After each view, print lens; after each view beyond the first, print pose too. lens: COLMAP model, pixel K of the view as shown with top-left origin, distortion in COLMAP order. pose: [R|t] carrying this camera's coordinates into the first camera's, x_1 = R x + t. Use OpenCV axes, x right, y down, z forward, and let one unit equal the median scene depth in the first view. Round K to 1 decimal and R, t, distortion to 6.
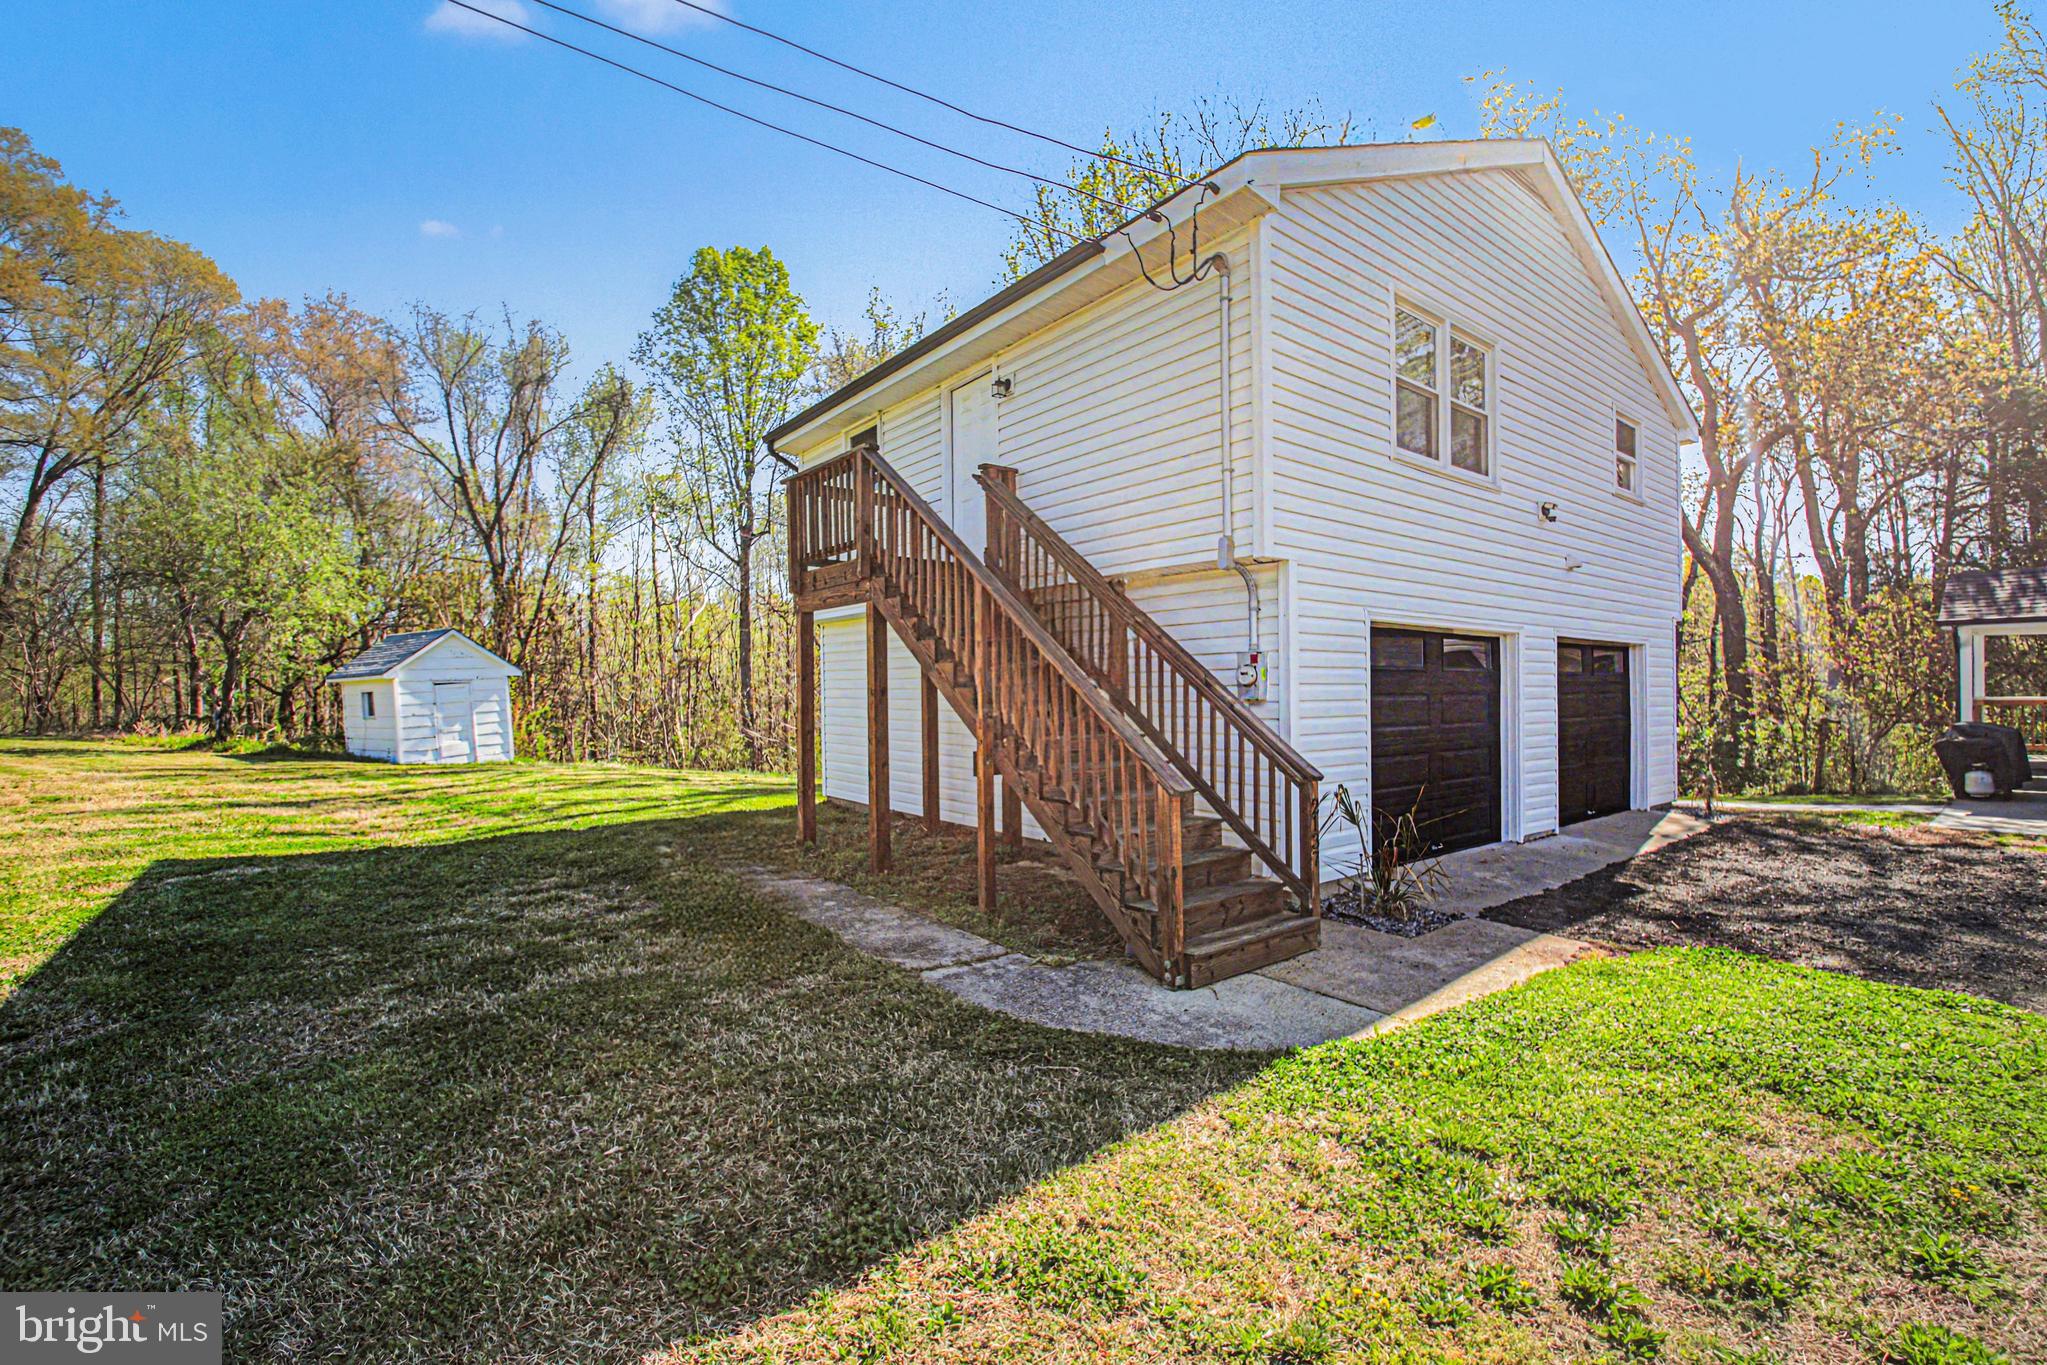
lens RADIAL K [[880.8, 0, 1024.0], [0, 880.8, 687.9], [0, 0, 1]] dist [-0.025043, -0.002251]
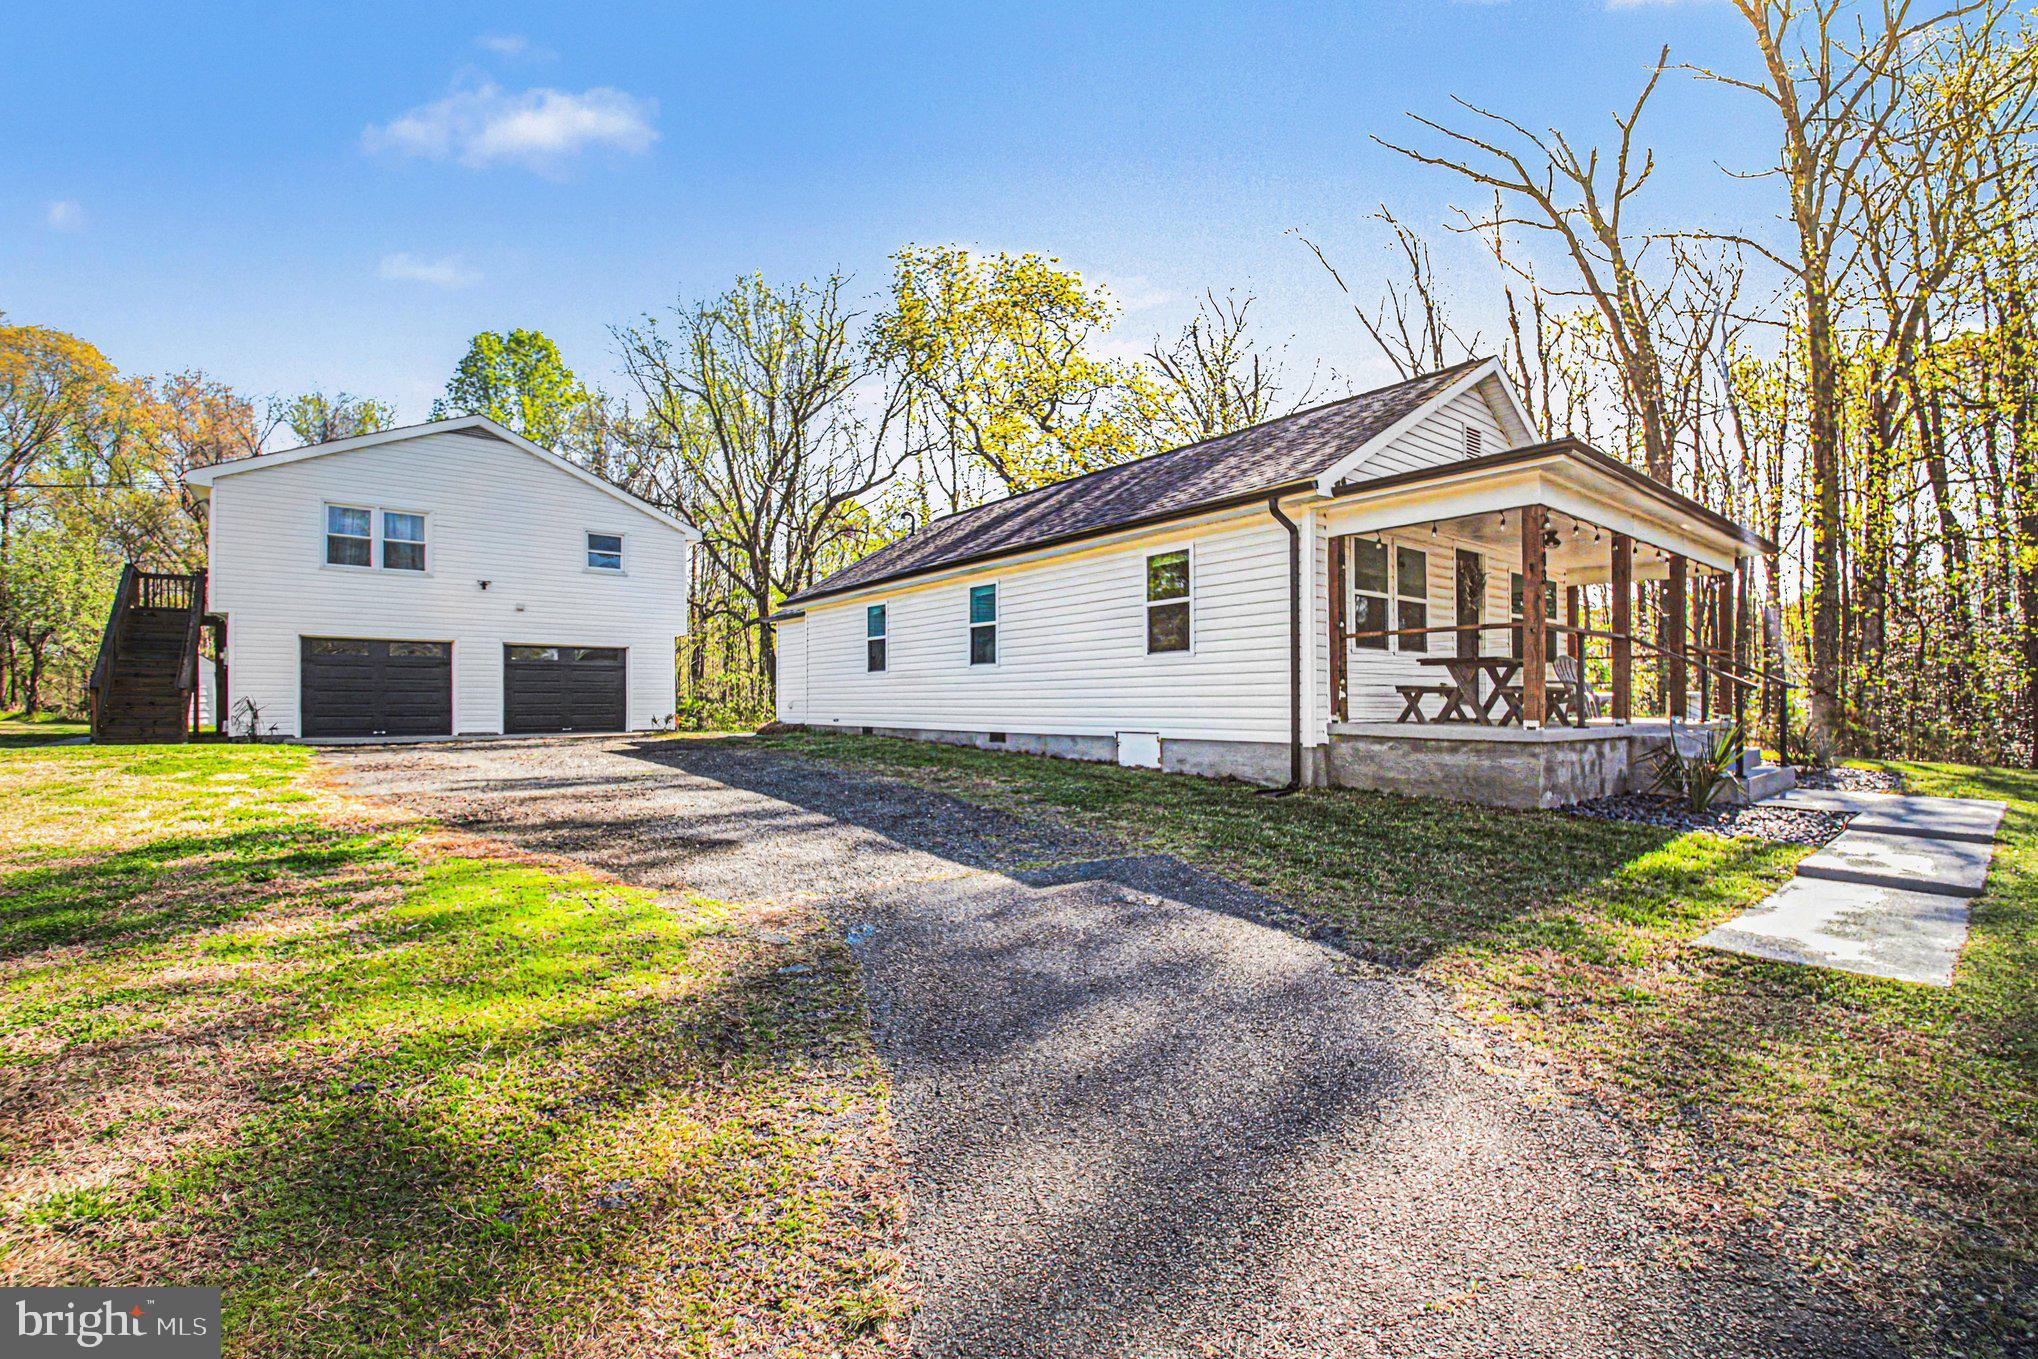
lens RADIAL K [[877.0, 0, 1027.2], [0, 877.0, 676.2], [0, 0, 1]] dist [-0.025043, -0.002251]
pose [[0.999945, -0.000624, 0.010505, 0.441190], [0.000841, 0.999786, -0.020648, 0.015390], [-0.010490, 0.020655, 0.999732, -0.261540]]
